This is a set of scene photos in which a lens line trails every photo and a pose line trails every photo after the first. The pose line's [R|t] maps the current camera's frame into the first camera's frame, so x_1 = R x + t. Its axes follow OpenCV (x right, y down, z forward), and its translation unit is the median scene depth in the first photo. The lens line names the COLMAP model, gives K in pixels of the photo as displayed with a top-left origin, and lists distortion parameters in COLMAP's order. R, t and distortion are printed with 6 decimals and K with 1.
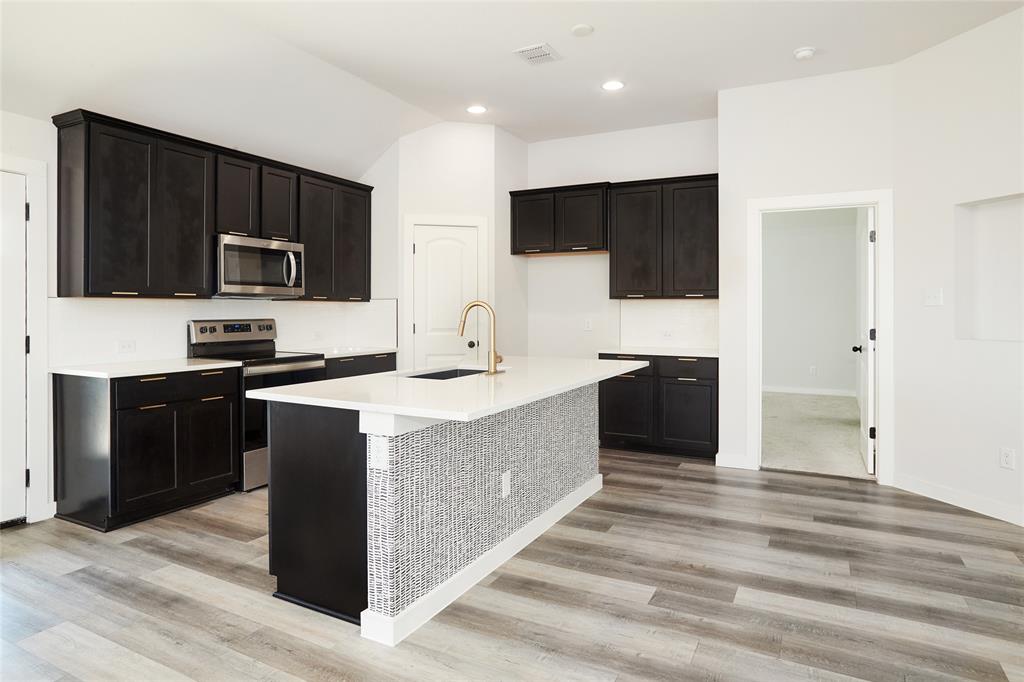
lens RADIAL K [[595.7, 0, 514.3], [0, 595.7, 305.0], [0, 0, 1]] dist [-0.046510, 0.029050]
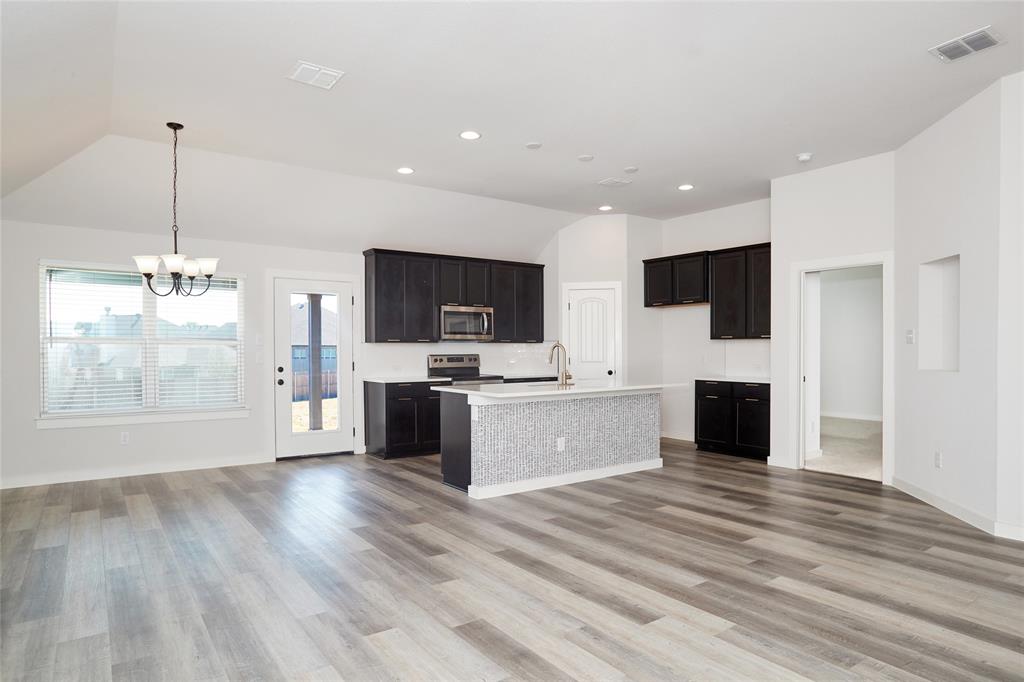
lens RADIAL K [[595.7, 0, 518.2], [0, 595.7, 351.8], [0, 0, 1]] dist [-0.046510, 0.029050]
pose [[0.899630, -0.001943, -0.436648, 0.481168], [0.007701, 0.999905, 0.011417, -0.001240], [0.436584, -0.013634, 0.899560, -0.498705]]
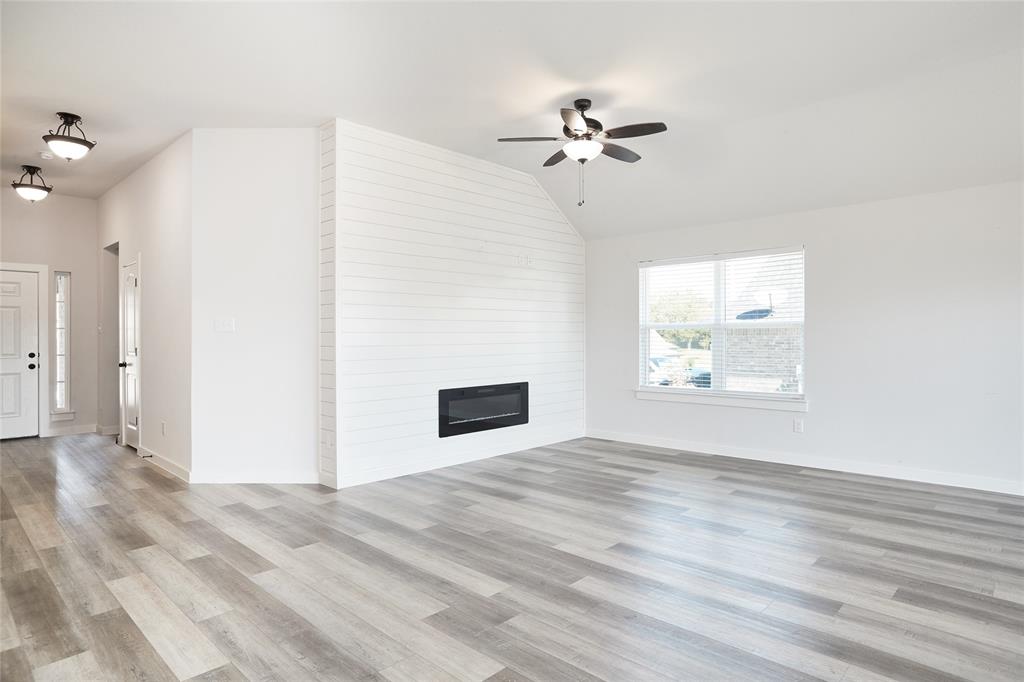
lens RADIAL K [[595.7, 0, 506.5], [0, 595.7, 338.8], [0, 0, 1]] dist [-0.046510, 0.029050]
pose [[-0.959828, 0.004322, 0.280557, 0.241764], [0.002921, 0.999981, -0.005413, 0.012445], [-0.280575, -0.004377, -0.959822, 0.985050]]
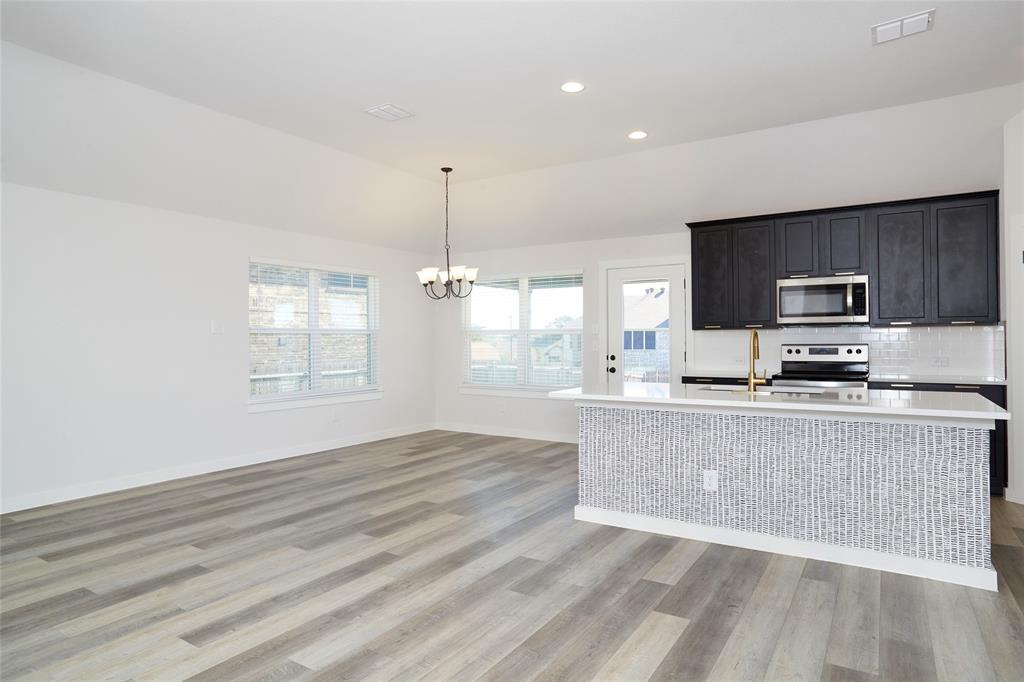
lens RADIAL K [[595.7, 0, 518.1], [0, 595.7, 343.5], [0, 0, 1]] dist [-0.046510, 0.029050]
pose [[-0.074376, 0.005823, -0.997213, 0.881250], [0.015279, 0.999872, 0.004699, 0.008780], [0.997113, -0.014887, -0.074456, 0.511770]]
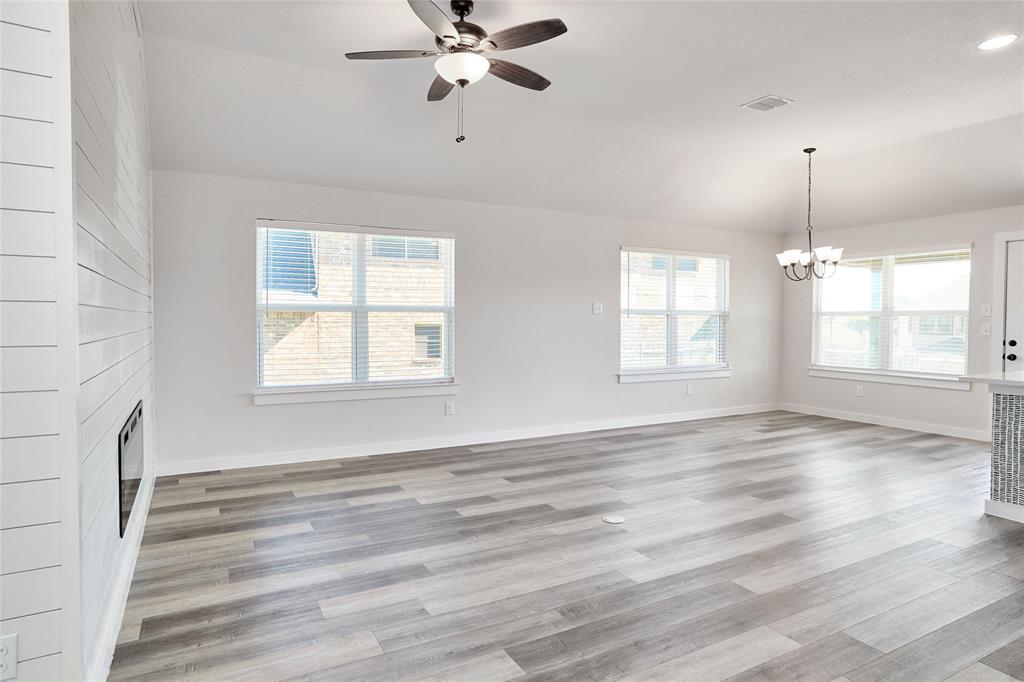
lens RADIAL K [[595.7, 0, 519.4], [0, 595.7, 325.8], [0, 0, 1]] dist [-0.046510, 0.029050]
pose [[-0.541296, 0.005500, -0.840814, 1.045723], [0.004217, 0.999984, 0.003827, 0.007642], [0.840822, -0.001475, -0.541310, 0.413938]]
